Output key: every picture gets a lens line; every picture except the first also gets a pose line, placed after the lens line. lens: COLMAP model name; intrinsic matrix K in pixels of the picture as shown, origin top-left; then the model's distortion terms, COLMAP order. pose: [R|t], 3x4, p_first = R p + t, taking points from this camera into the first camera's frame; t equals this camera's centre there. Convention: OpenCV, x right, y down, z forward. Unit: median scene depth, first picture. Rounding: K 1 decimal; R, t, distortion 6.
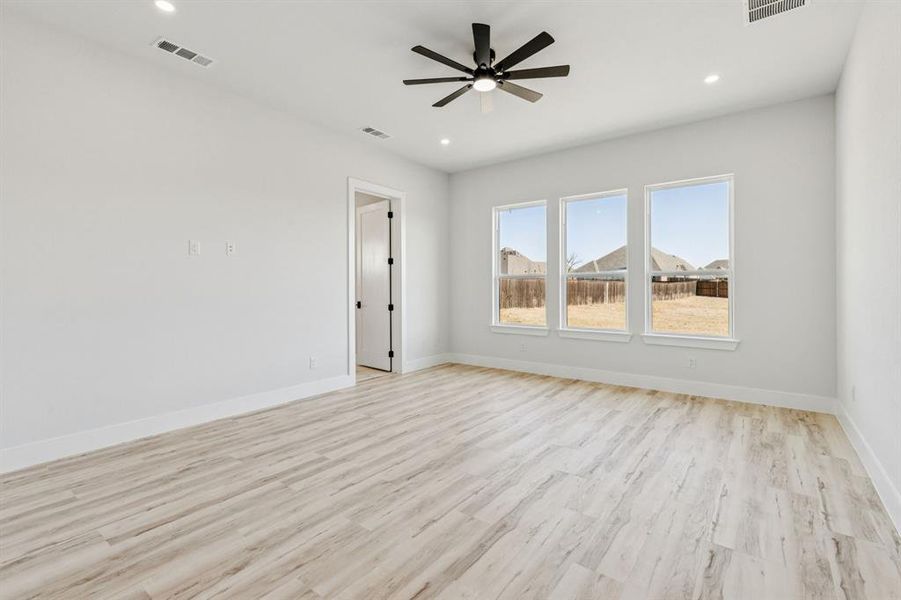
lens RADIAL K [[396.4, 0, 453.1], [0, 396.4, 291.1], [0, 0, 1]] dist [0.000809, 0.000273]
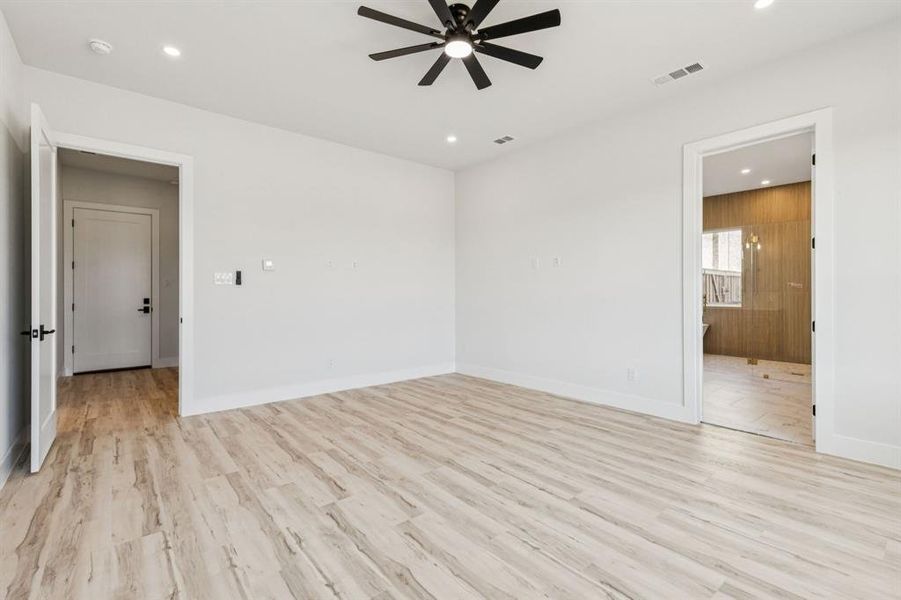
lens RADIAL K [[396.4, 0, 453.1], [0, 396.4, 291.1], [0, 0, 1]] dist [0.000809, 0.000273]
pose [[-0.185324, 0.000686, -0.982677, 0.914557], [-0.006562, 0.999977, 0.001936, -0.010790], [0.982655, 0.006807, -0.185316, 1.152263]]
